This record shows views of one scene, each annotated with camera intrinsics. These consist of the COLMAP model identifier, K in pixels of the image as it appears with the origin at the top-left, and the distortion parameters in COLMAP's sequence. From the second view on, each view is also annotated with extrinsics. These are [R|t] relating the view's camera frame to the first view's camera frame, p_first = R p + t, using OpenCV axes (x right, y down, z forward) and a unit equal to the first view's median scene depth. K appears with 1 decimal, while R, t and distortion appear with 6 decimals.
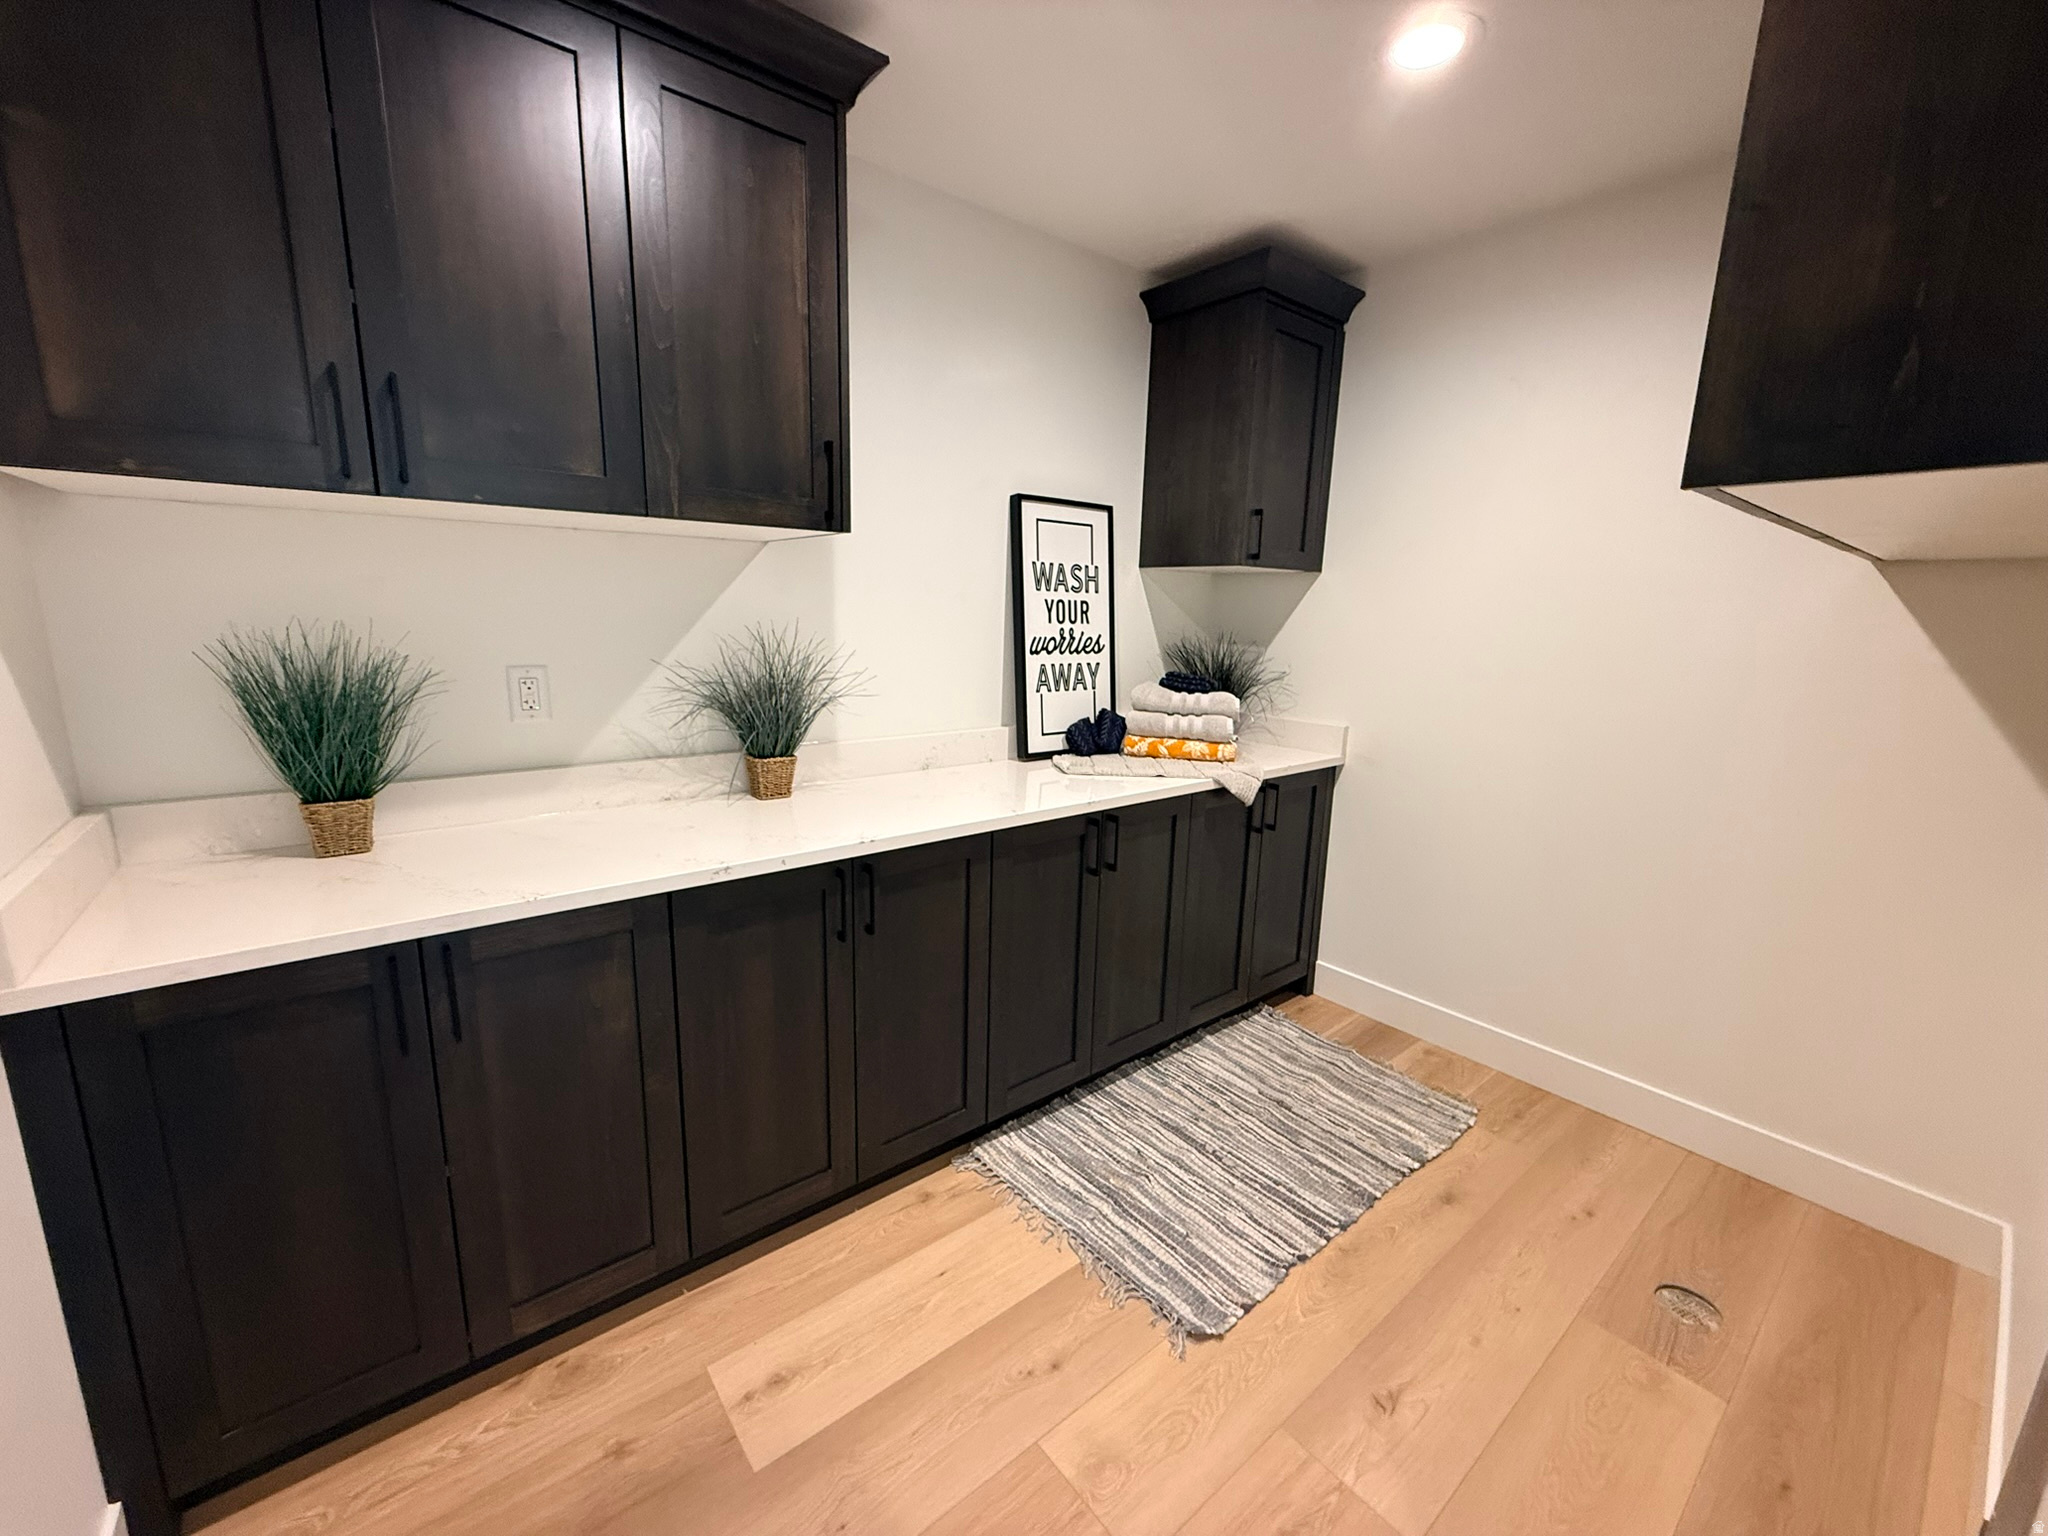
lens RADIAL K [[814.2, 0, 1020.6], [0, 814.2, 766.4], [0, 0, 1]] dist [0.000740, -0.000456]
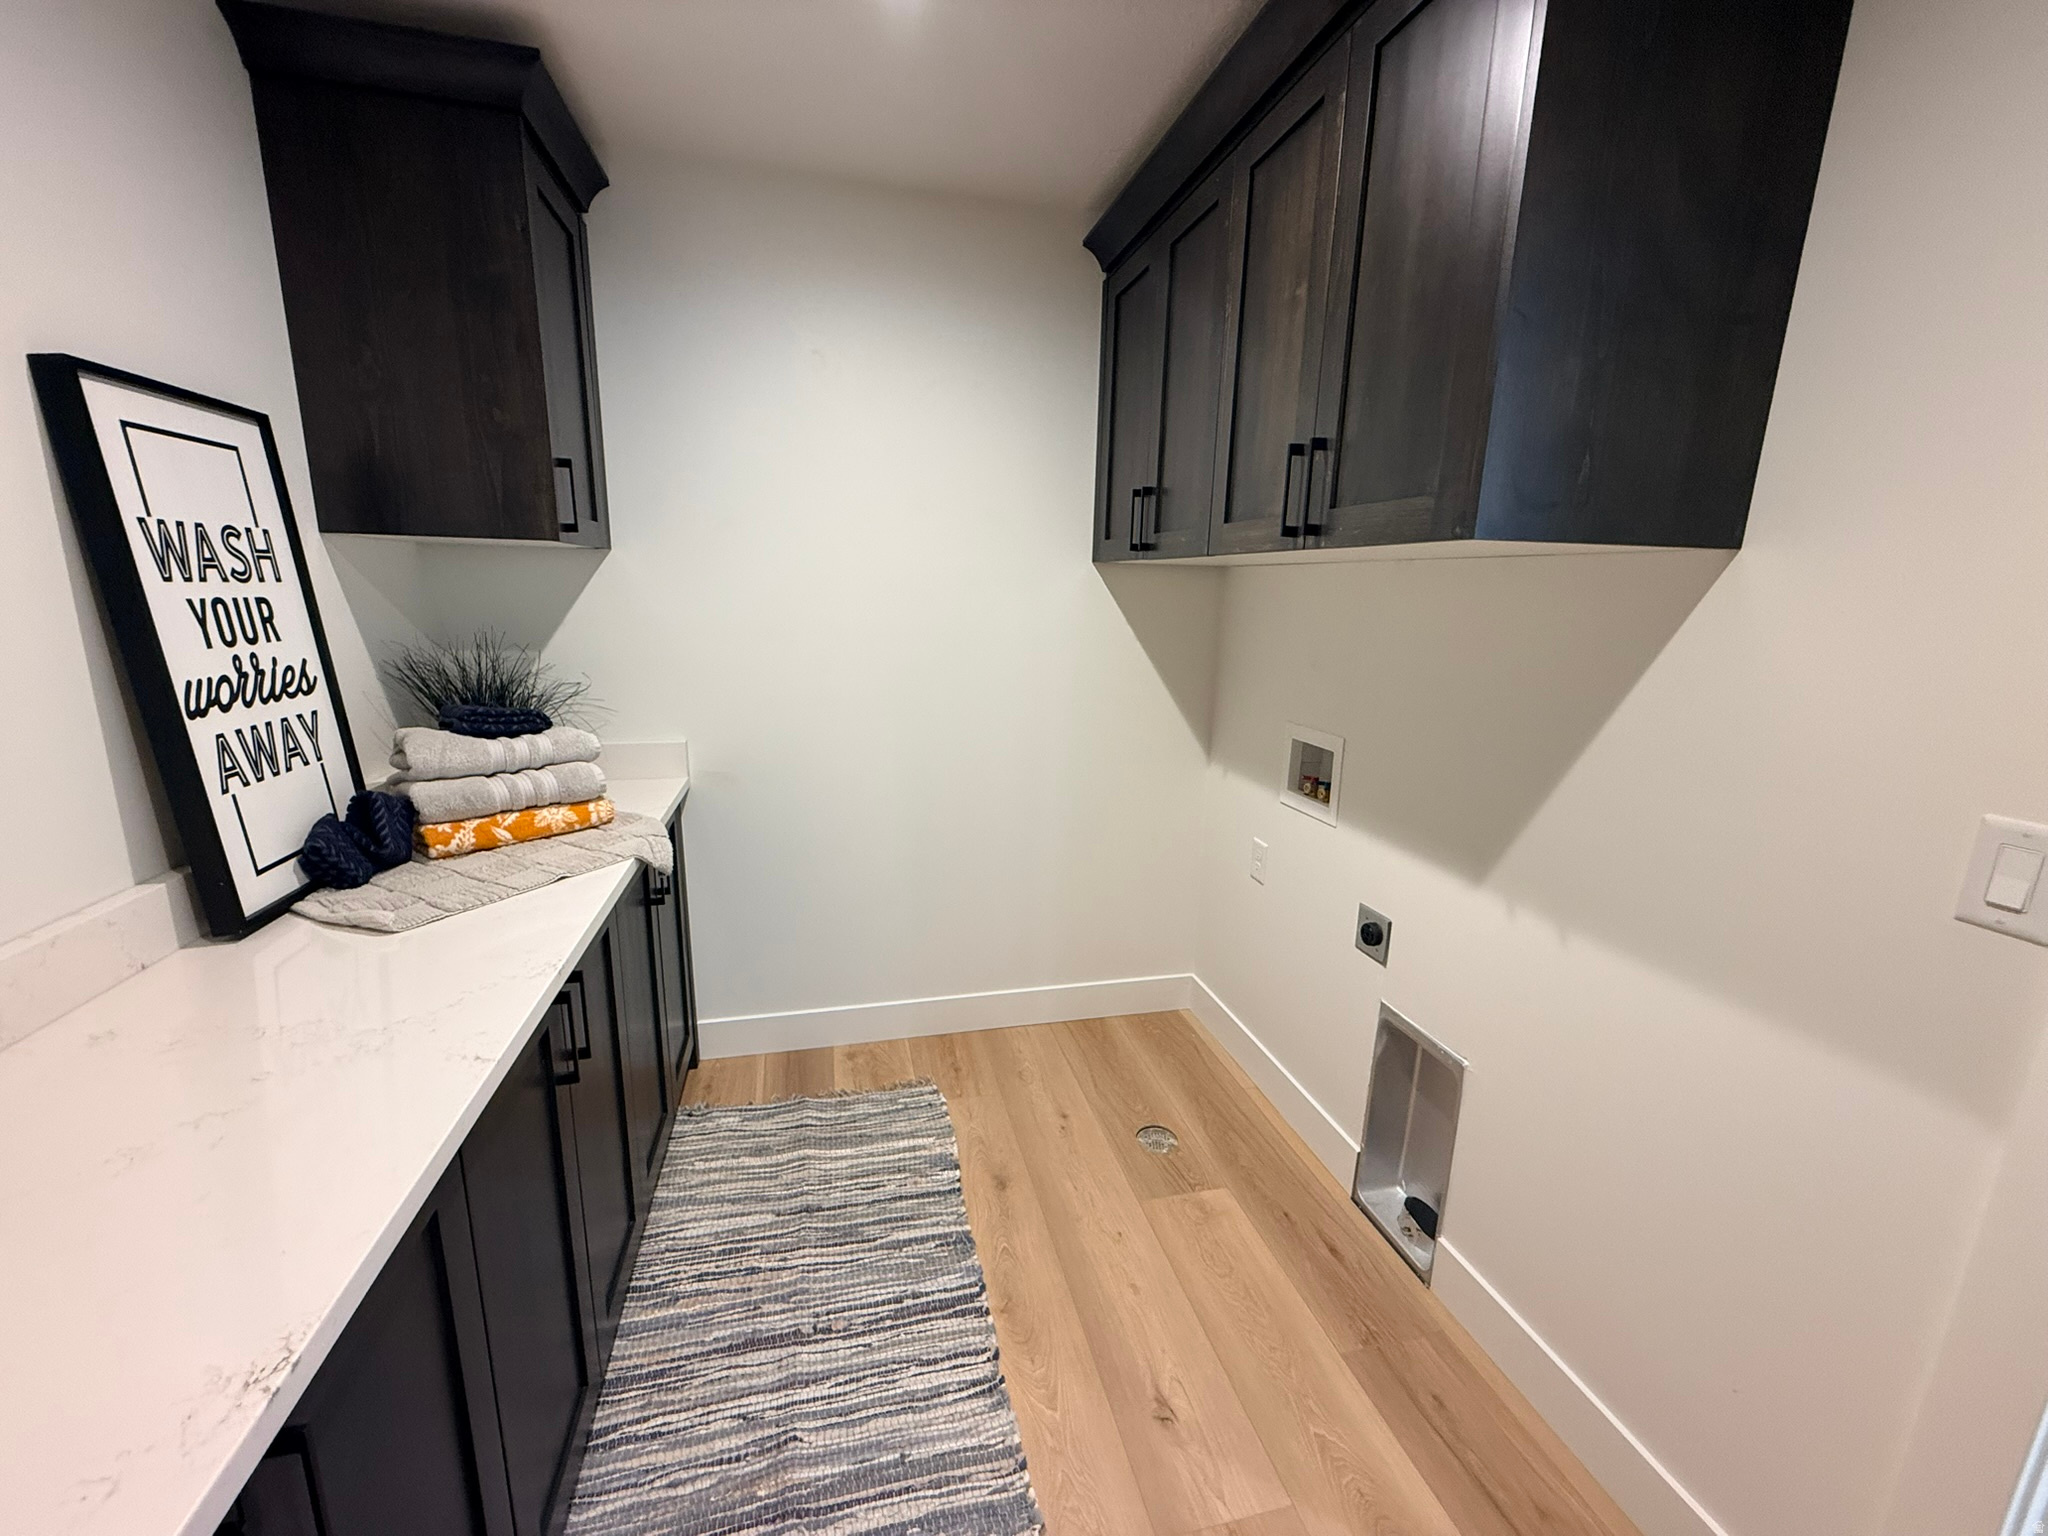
lens RADIAL K [[814.2, 0, 1018.8], [0, 814.2, 768.6], [0, 0, 1]] dist [0.000740, -0.000456]
pose [[0.434706, -0.211995, 0.875265, -0.196632], [0.165016, 0.974194, 0.154001, -0.103157], [-0.885325, 0.077487, 0.458470, 0.364971]]
